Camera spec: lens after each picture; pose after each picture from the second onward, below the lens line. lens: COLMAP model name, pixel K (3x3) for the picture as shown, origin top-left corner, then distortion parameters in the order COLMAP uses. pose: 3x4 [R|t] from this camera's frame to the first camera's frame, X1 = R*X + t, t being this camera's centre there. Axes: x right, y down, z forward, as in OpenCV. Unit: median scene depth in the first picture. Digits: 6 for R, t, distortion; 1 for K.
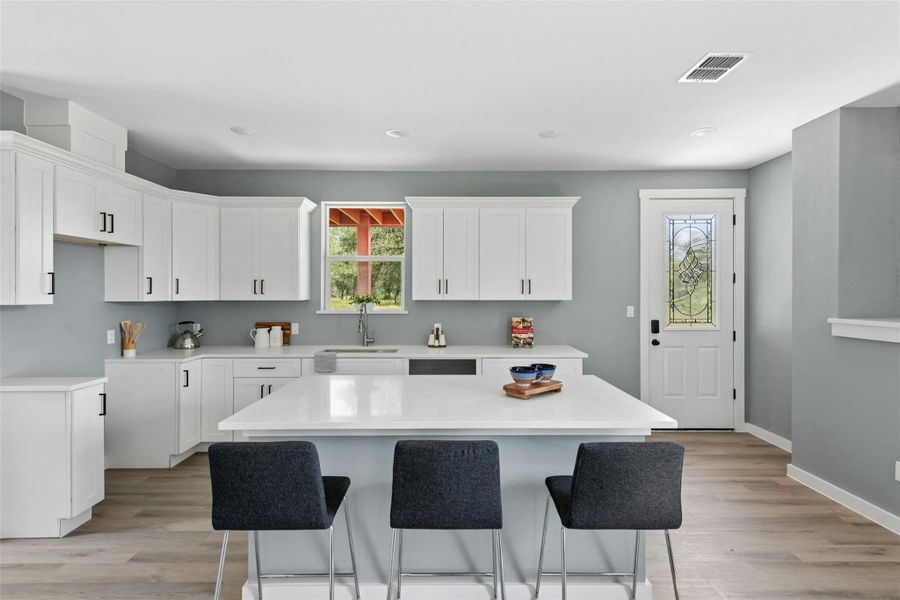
lens RADIAL K [[422.0, 0, 452.3], [0, 422.0, 293.5], [0, 0, 1]] dist [0.009596, -0.002684]
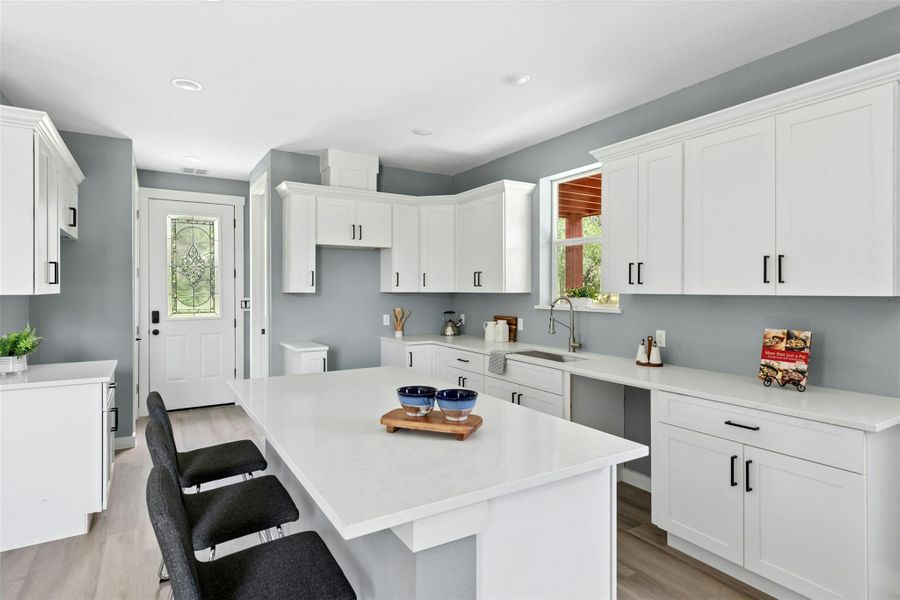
lens RADIAL K [[483.2, 0, 451.3], [0, 483.2, 292.3], [0, 0, 1]] dist [0.028755, -0.002305]
pose [[0.514003, 0.004703, -0.857775, 0.479157], [-0.001119, 0.999988, 0.004812, 0.009617], [0.857788, -0.001513, 0.514002, 0.357795]]
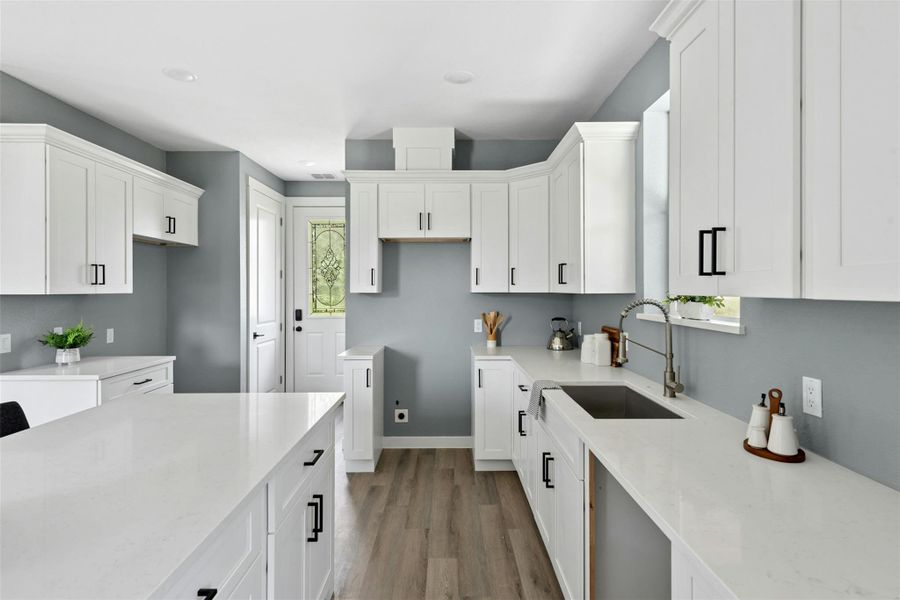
lens RADIAL K [[467.2, 0, 454.7], [0, 467.2, 290.1], [0, 0, 1]] dist [0.017381, -0.002114]
pose [[0.002904, 0.000219, -0.999996, 0.313576], [0.000953, 1.000000, 0.000222, 0.010793], [0.999995, -0.000953, 0.002904, 0.808682]]
